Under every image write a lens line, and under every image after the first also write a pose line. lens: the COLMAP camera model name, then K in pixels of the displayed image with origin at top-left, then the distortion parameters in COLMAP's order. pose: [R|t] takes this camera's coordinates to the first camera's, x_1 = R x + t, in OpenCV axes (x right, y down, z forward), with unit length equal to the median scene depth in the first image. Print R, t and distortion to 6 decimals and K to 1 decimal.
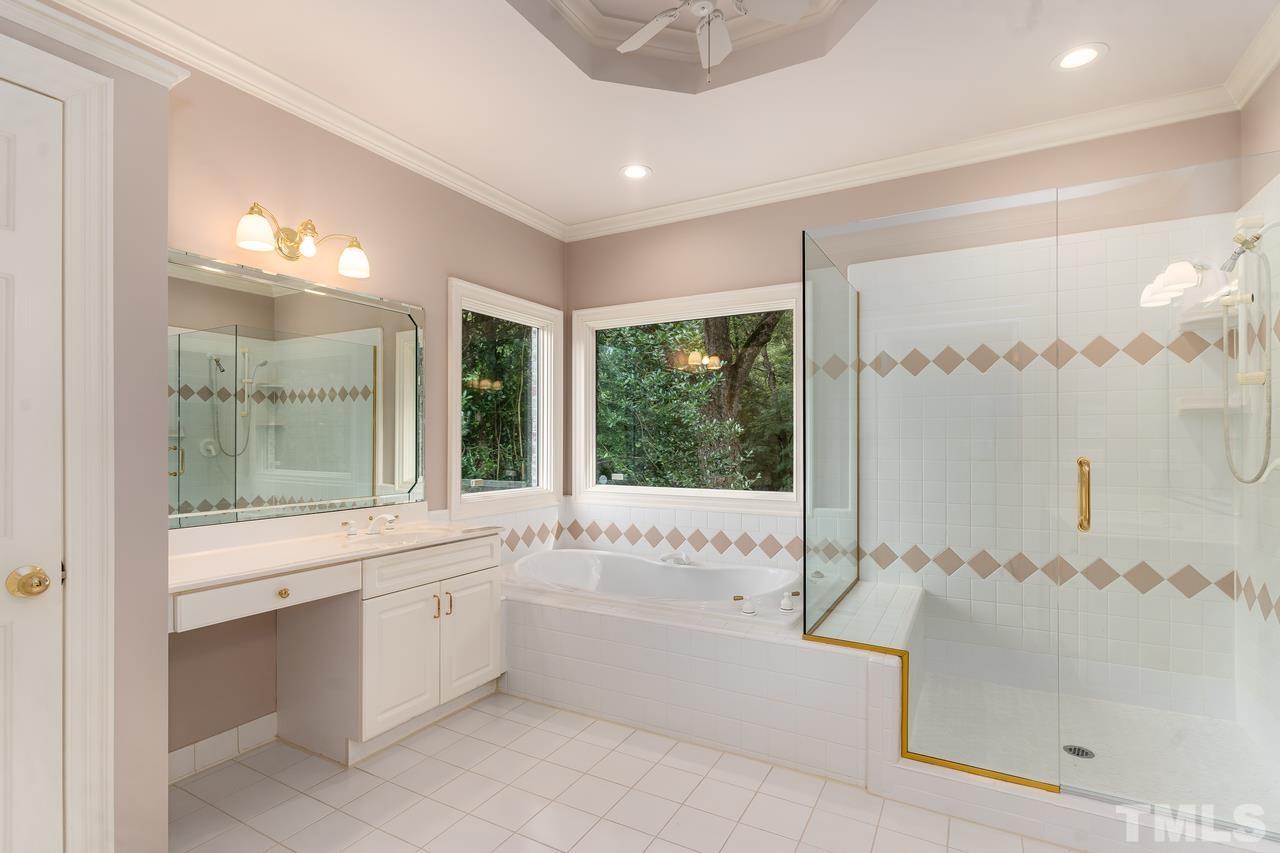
lens RADIAL K [[607.6, 0, 622.2], [0, 607.6, 439.7], [0, 0, 1]] dist [0.003092, 0.000473]
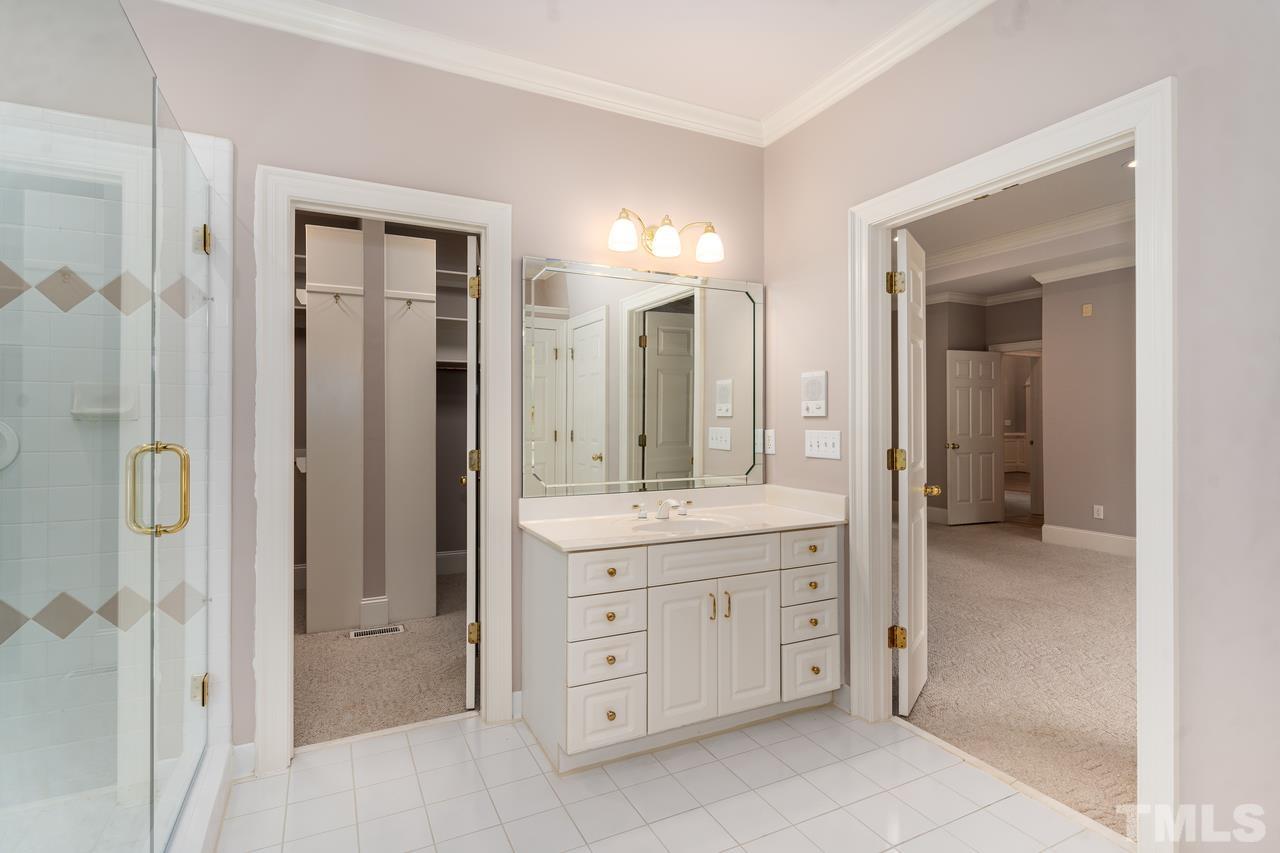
lens RADIAL K [[623.4, 0, 642.0], [0, 623.4, 409.3], [0, 0, 1]] dist [-0.053662, 0.000019]
pose [[0.834303, -0.016470, -0.551060, 0.102174], [0.008283, 0.999815, -0.017342, 0.001138], [0.551244, 0.009904, 0.834285, 0.171677]]
